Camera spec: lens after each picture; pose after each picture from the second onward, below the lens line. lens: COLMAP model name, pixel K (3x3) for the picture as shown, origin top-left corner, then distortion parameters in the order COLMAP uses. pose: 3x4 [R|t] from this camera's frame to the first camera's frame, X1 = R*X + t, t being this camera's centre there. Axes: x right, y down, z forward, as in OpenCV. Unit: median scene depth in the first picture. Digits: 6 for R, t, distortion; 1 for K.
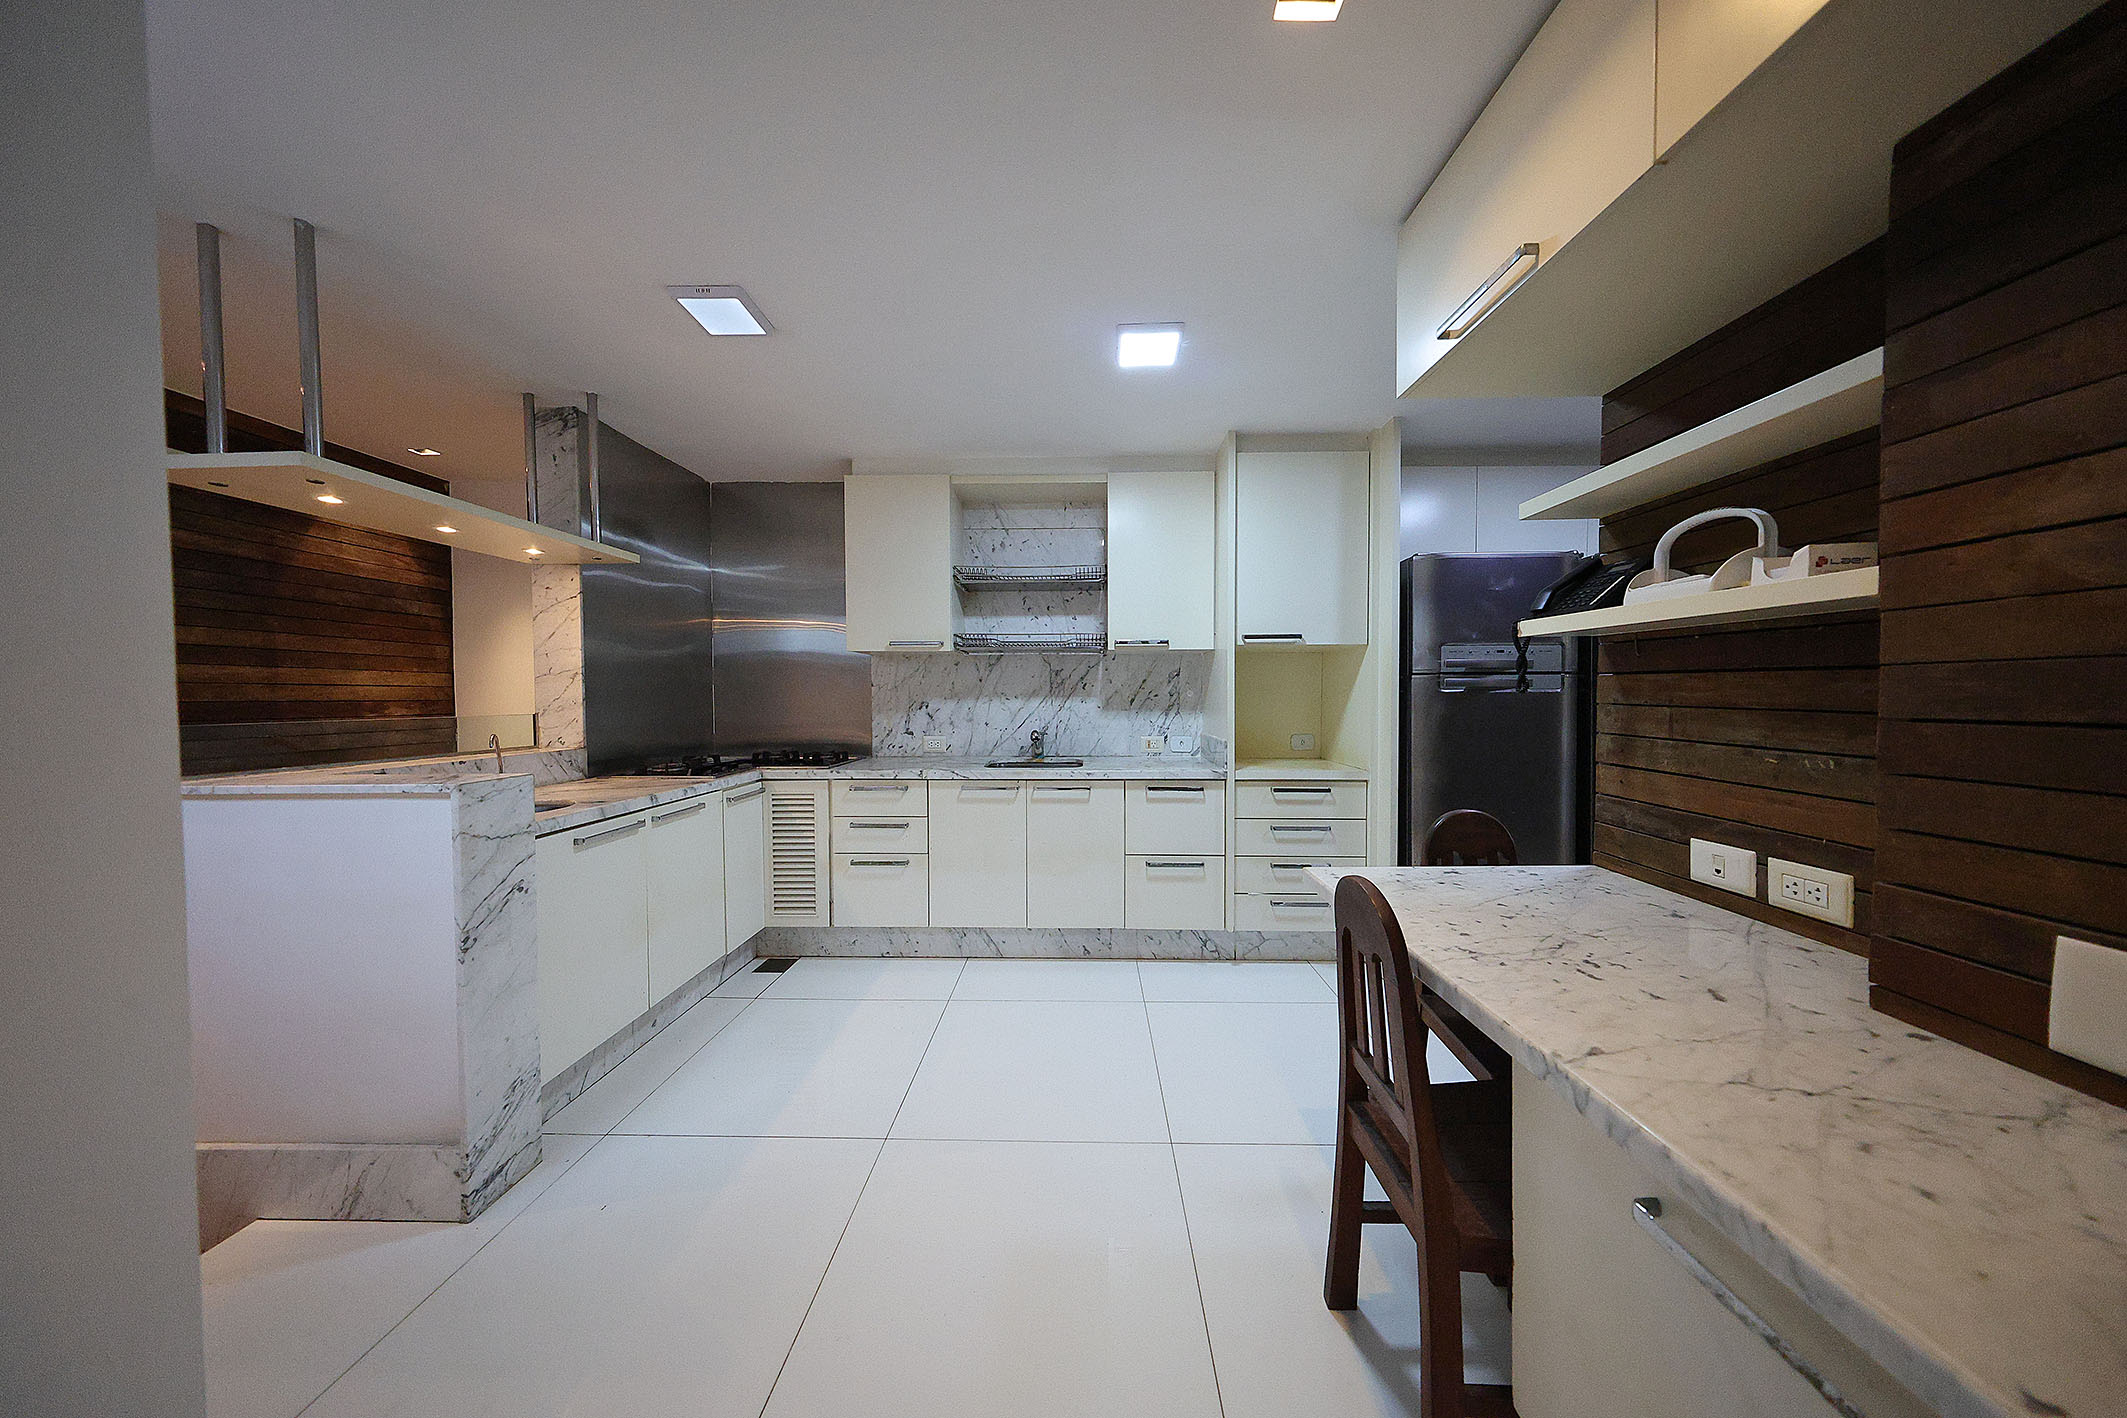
lens RADIAL K [[618.5, 0, 1066.2], [0, 618.5, 706.8], [0, 0, 1]] dist [0.000845, -0.000163]
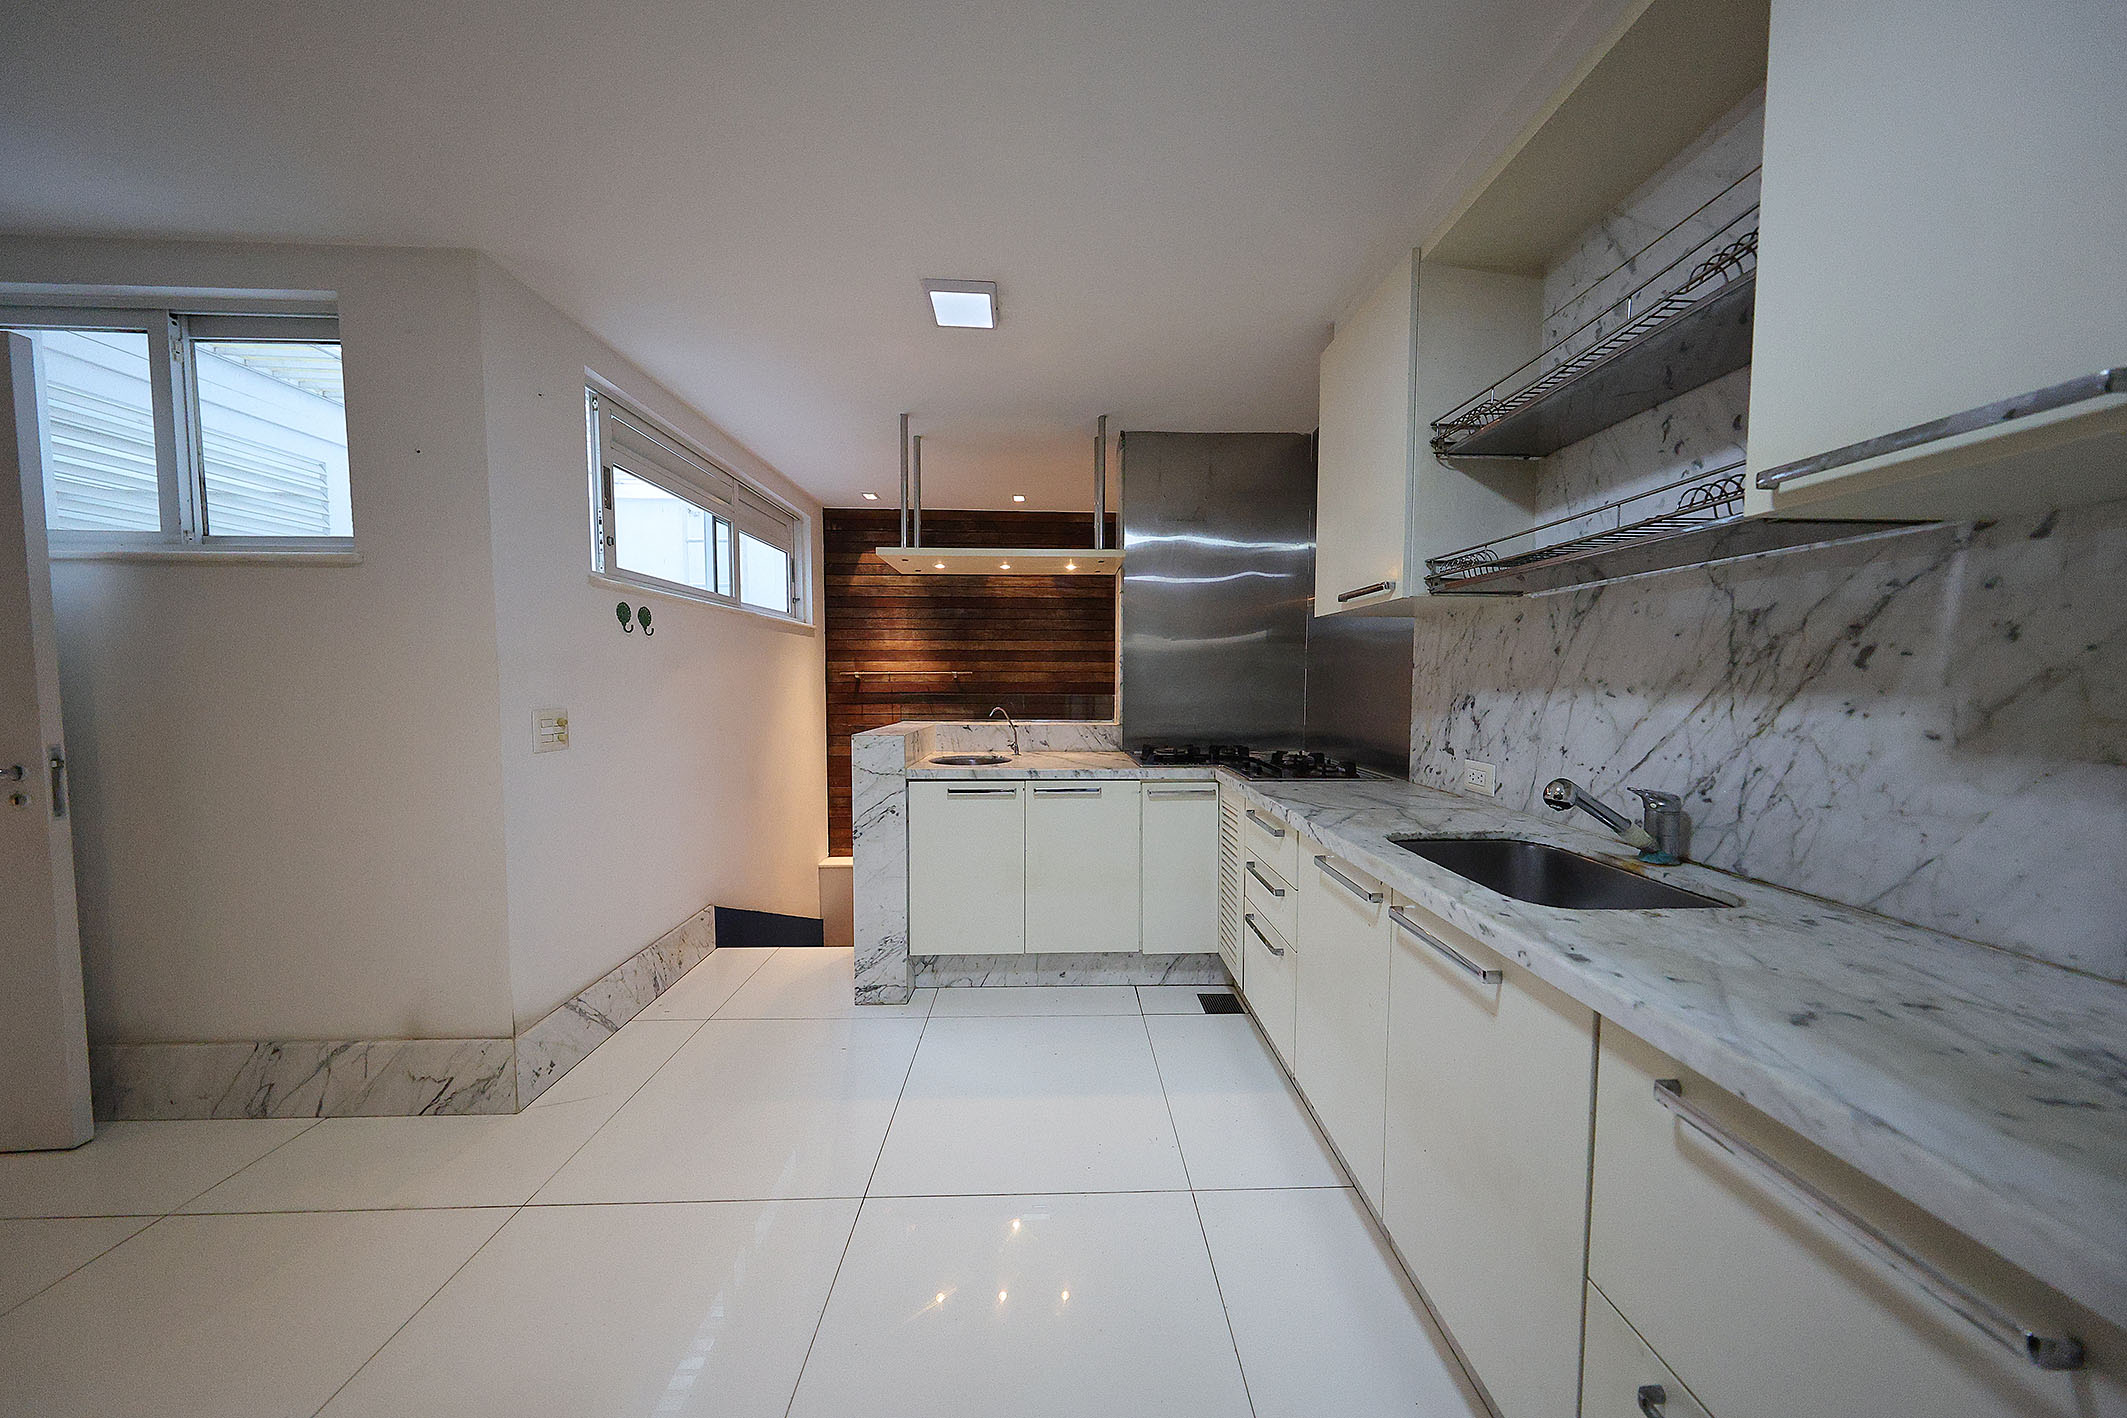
lens RADIAL K [[618.5, 0, 1075.1], [0, 618.5, 710.3], [0, 0, 1]] dist [0.000845, -0.000163]
pose [[0.069501, 0.053044, -0.996171, 0.283166], [-0.024395, 0.998377, 0.051460, -0.014811], [0.997284, 0.020725, 0.070682, 0.629272]]
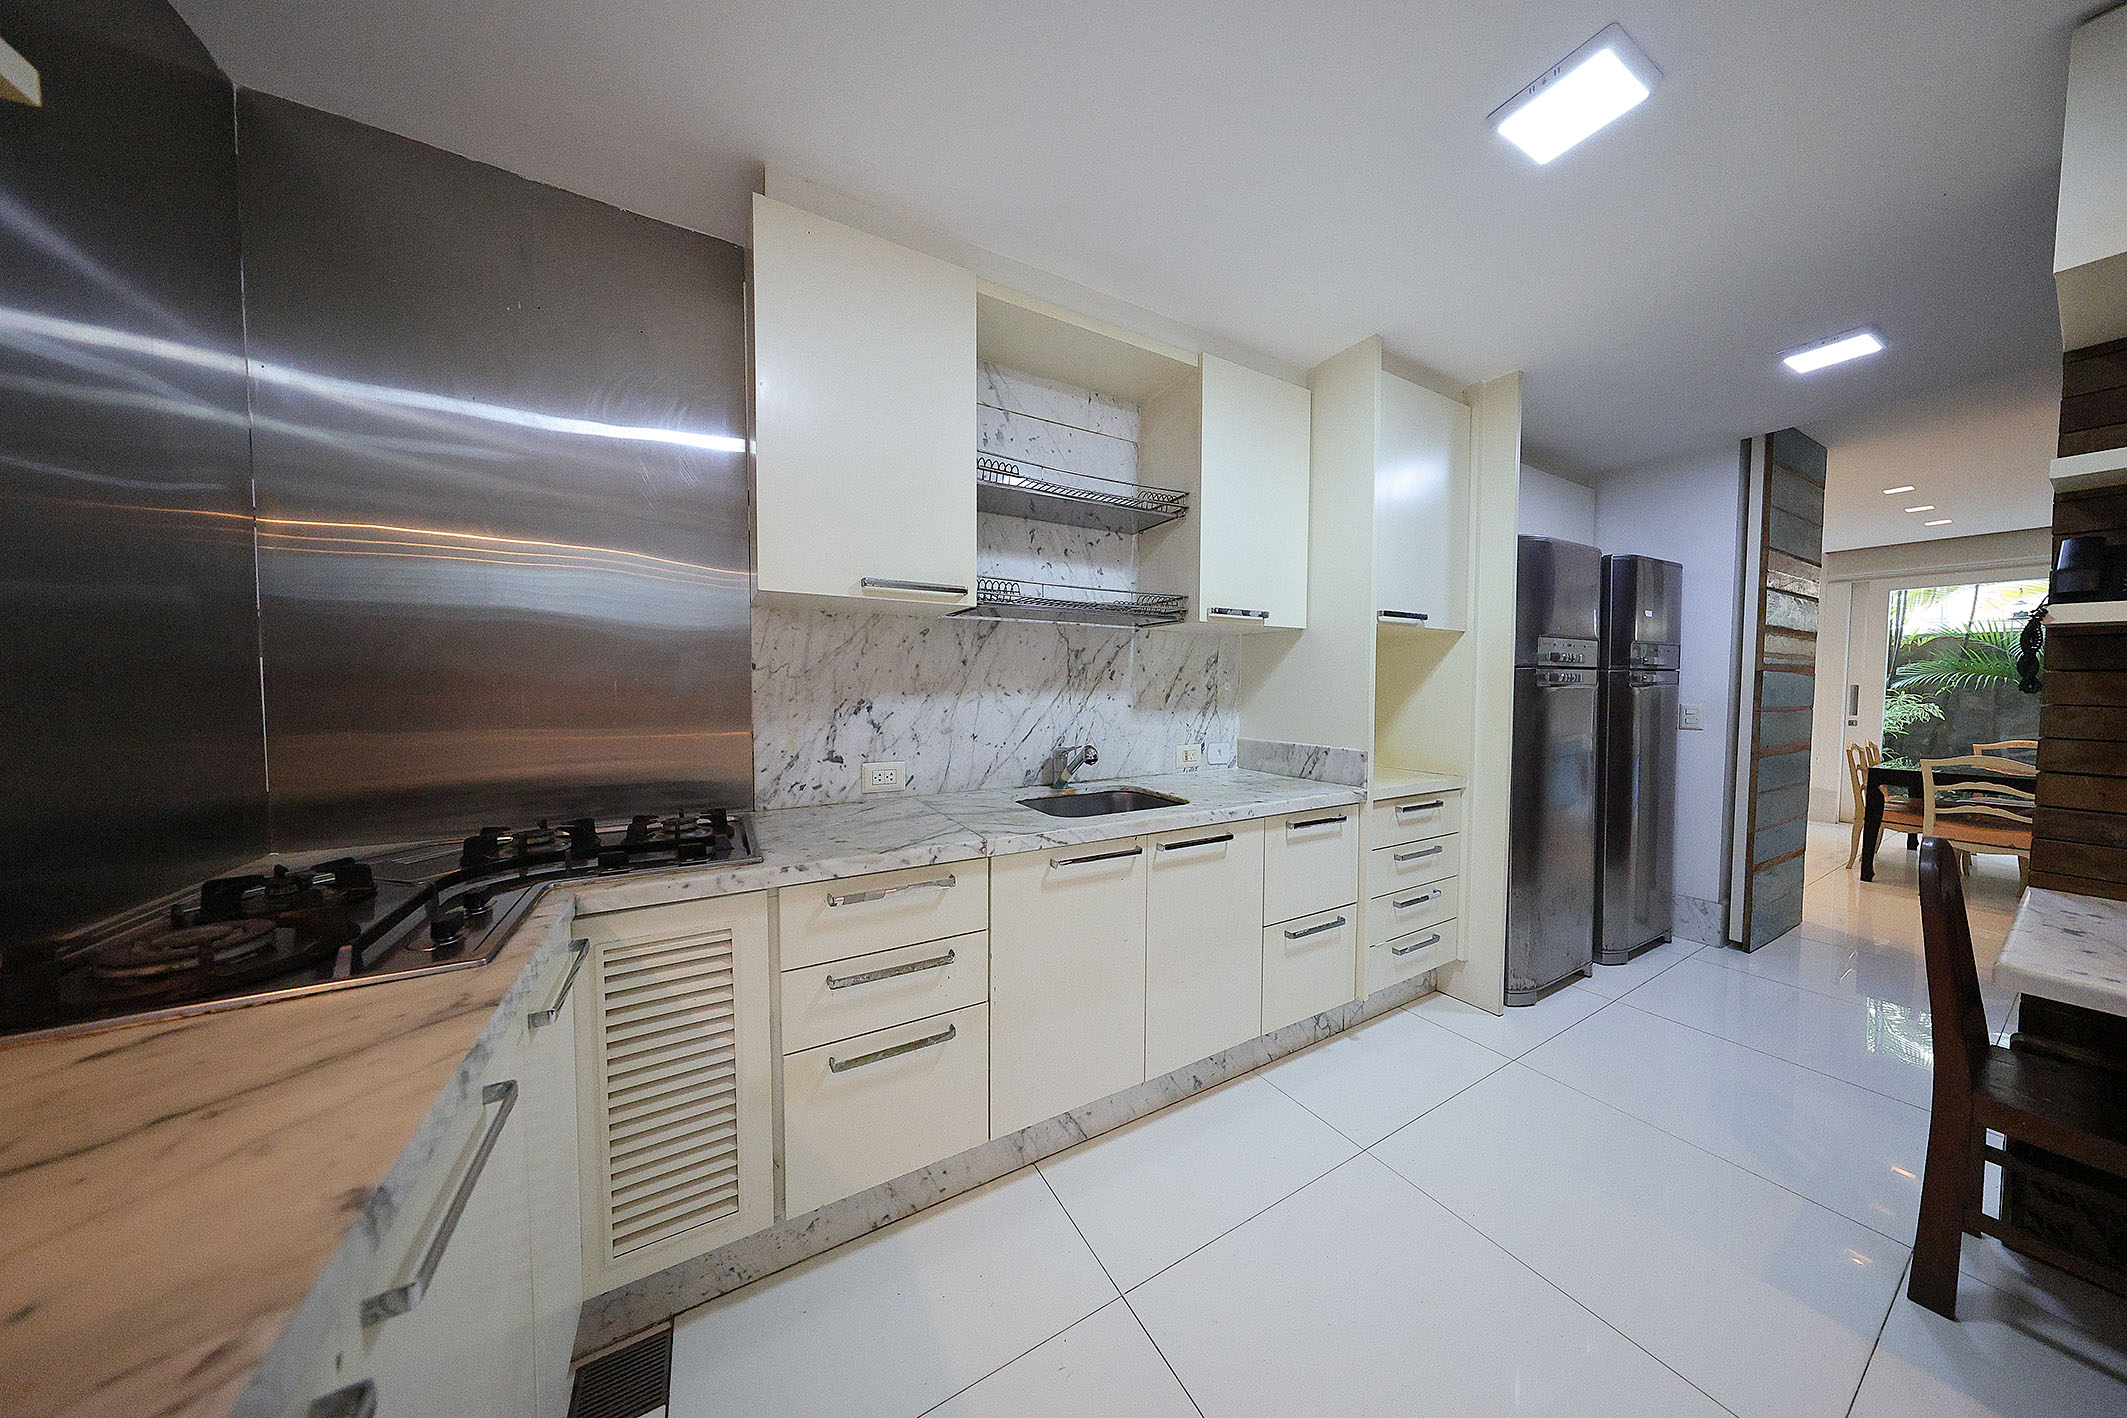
lens RADIAL K [[618.5, 0, 1065.8], [0, 618.5, 709.3], [0, 0, 1]] dist [0.000845, -0.000163]
pose [[0.853757, -0.016017, 0.520424, -0.364223], [0.004979, 0.999732, 0.022602, -0.011383], [-0.520647, -0.016705, 0.853609, 0.453063]]
